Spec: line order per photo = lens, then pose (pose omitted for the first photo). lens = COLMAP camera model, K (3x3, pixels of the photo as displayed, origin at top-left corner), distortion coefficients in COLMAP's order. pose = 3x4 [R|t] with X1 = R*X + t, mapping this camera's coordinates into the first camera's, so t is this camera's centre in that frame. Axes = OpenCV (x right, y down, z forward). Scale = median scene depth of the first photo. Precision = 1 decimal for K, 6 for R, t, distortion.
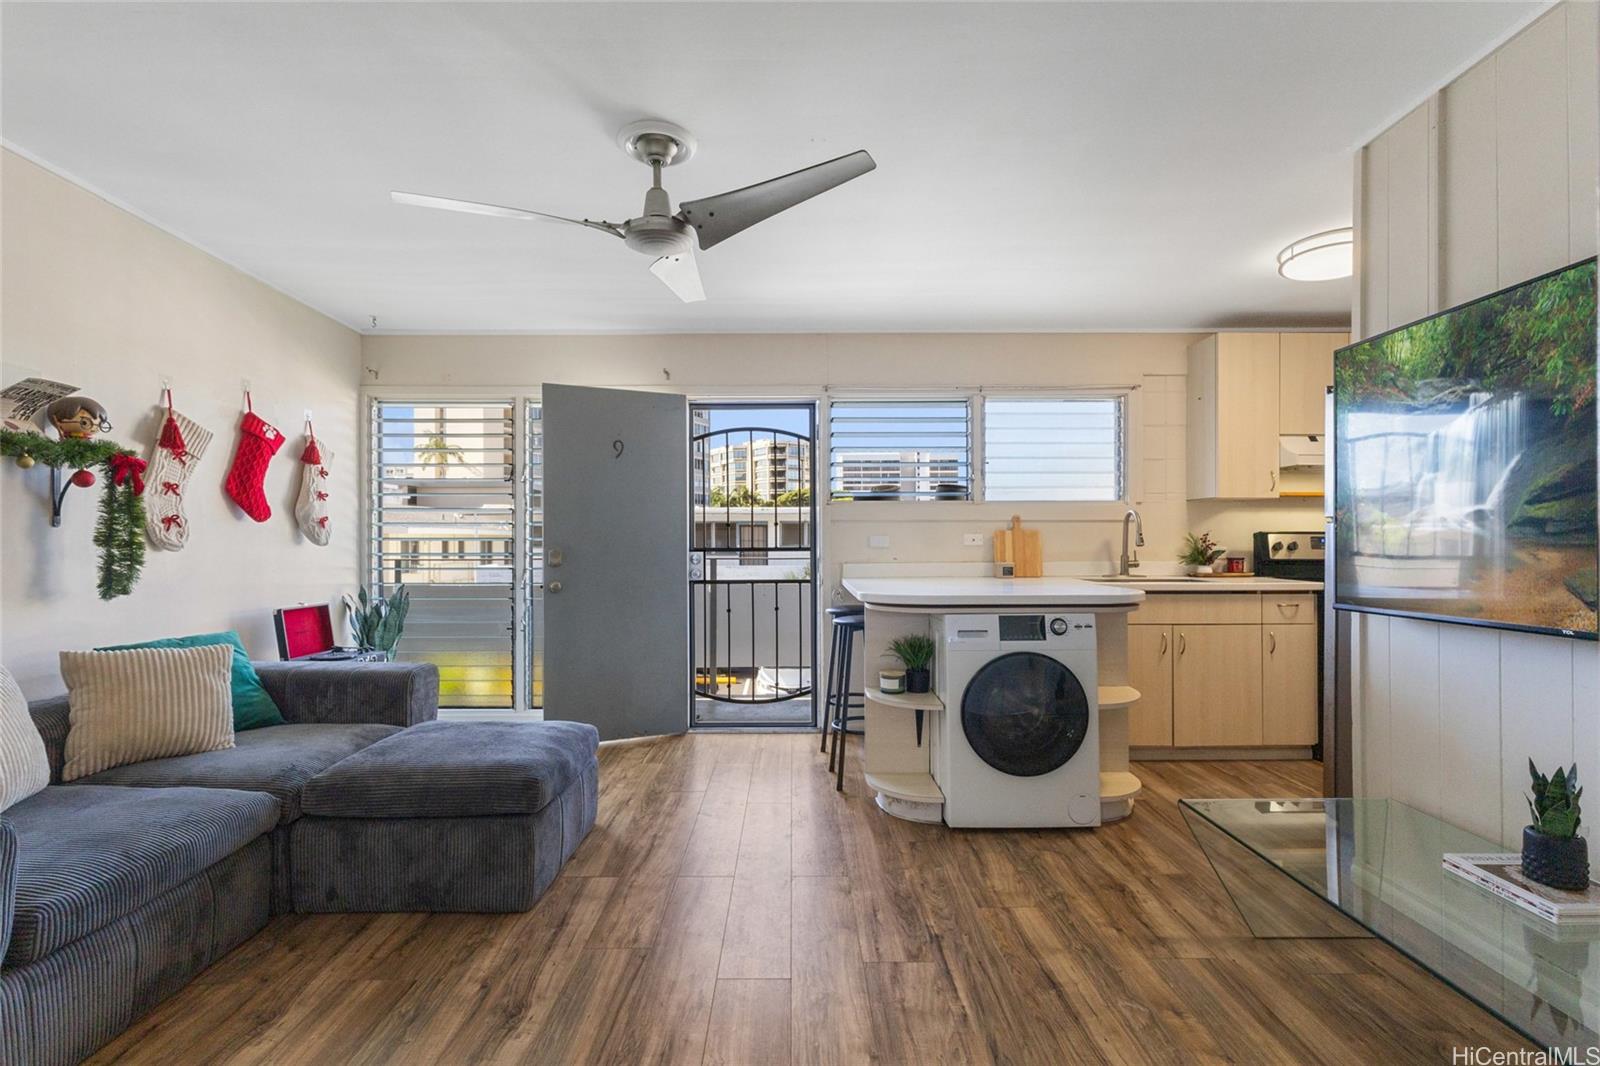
lens RADIAL K [[733.9, 0, 803.0], [0, 733.9, 538.9], [0, 0, 1]] dist [0.000100, 0.000114]
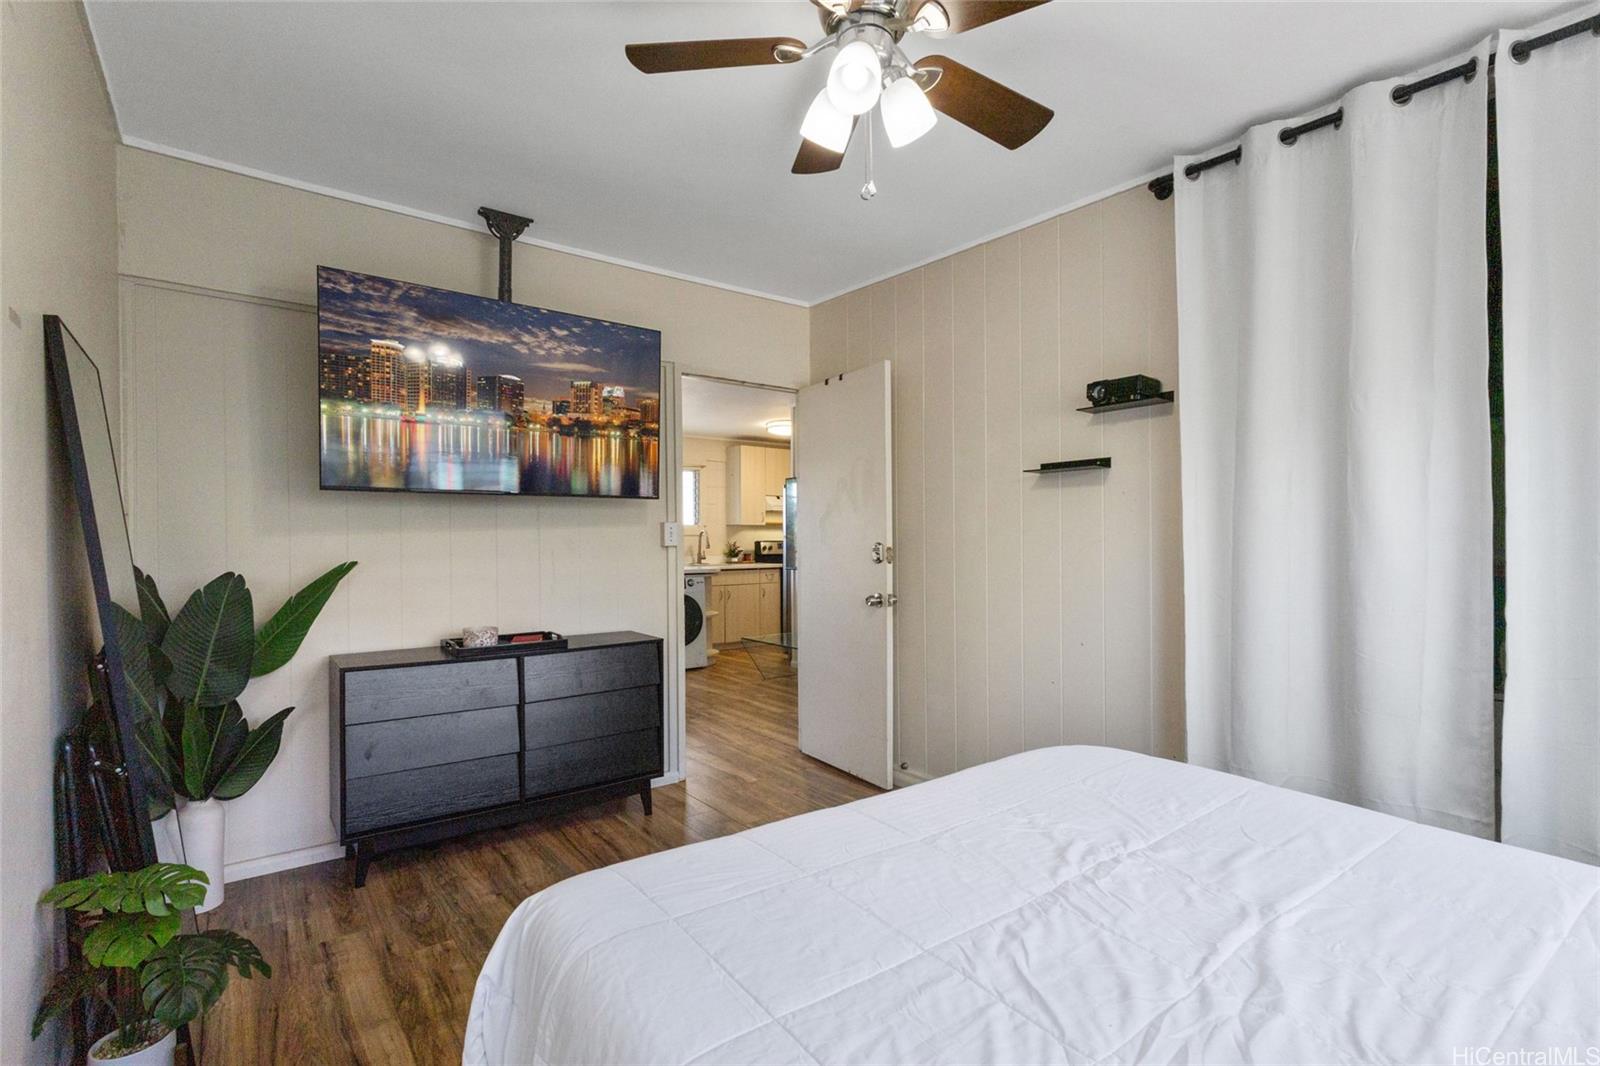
lens RADIAL K [[733.9, 0, 803.0], [0, 733.9, 538.9], [0, 0, 1]] dist [0.000100, 0.000114]
pose [[0.797259, -0.001736, 0.603634, -0.553513], [0.005765, 0.999972, -0.004739, -0.005213], [-0.603609, 0.007258, 0.797247, -0.768638]]
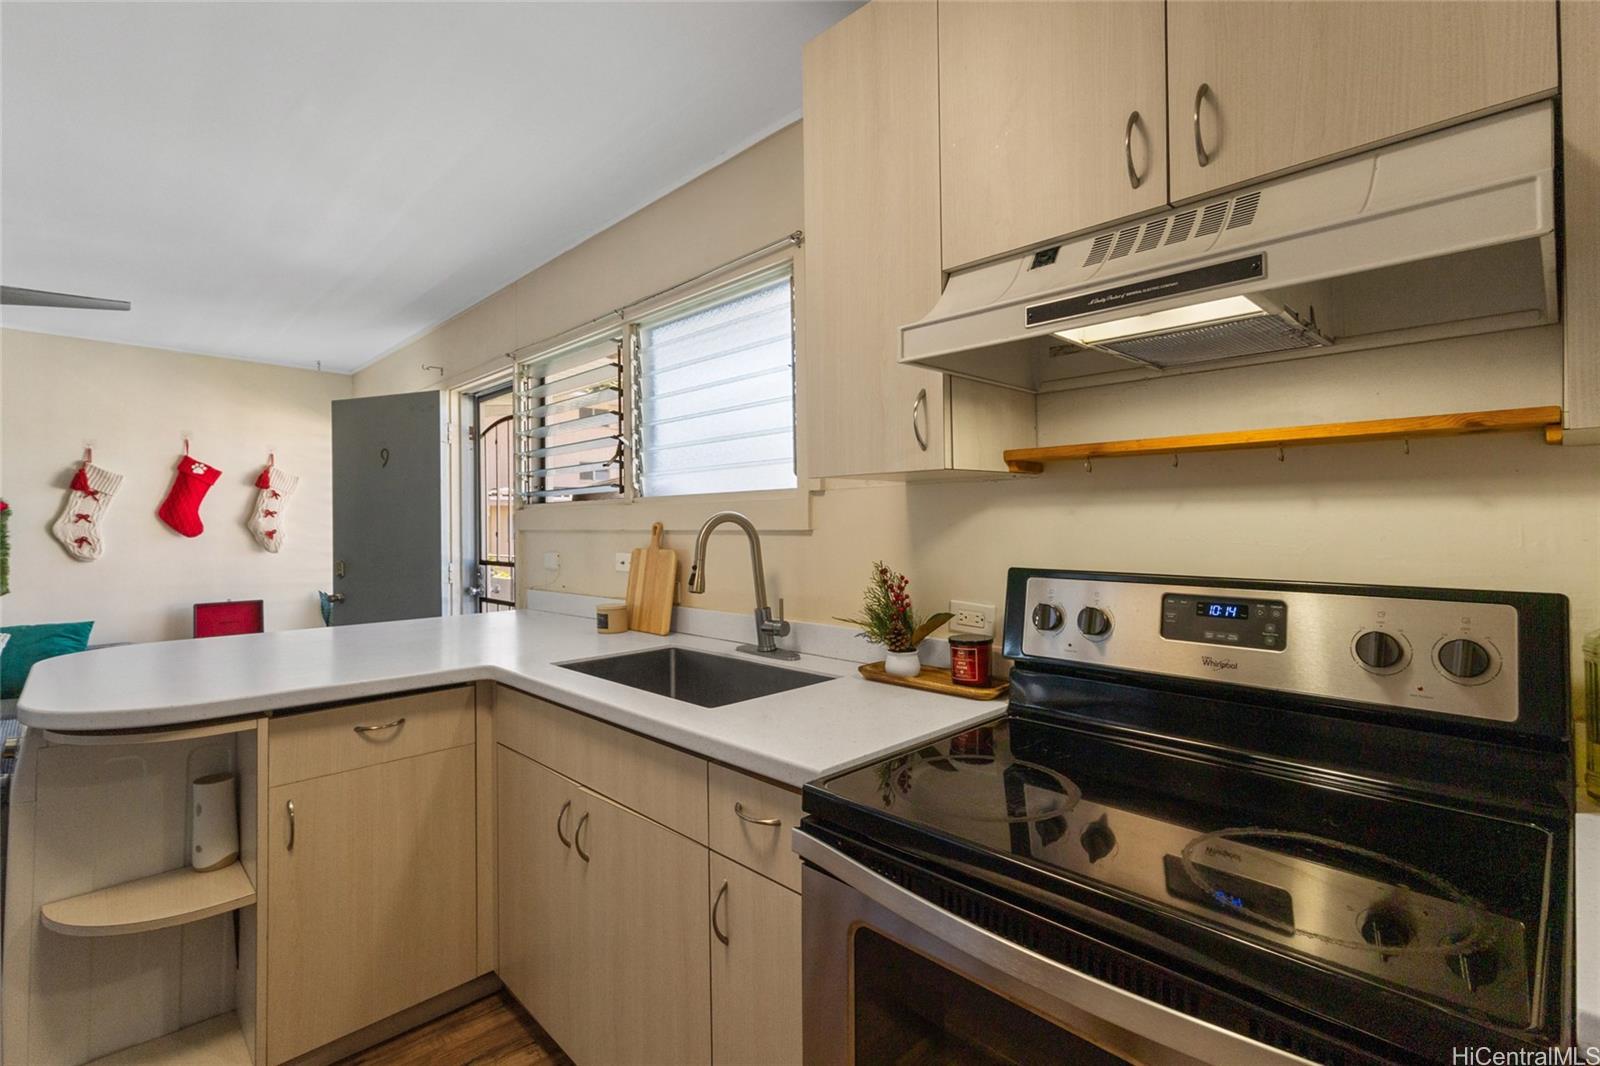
lens RADIAL K [[749.7, 0, 804.0], [0, 749.7, 508.3], [0, 0, 1]] dist [0.006681, 0.000817]
pose [[0.685615, -0.019846, -0.727694, 0.854073], [0.014492, 0.999802, -0.013613, -0.034689], [0.727820, -0.001212, 0.685767, 0.741464]]
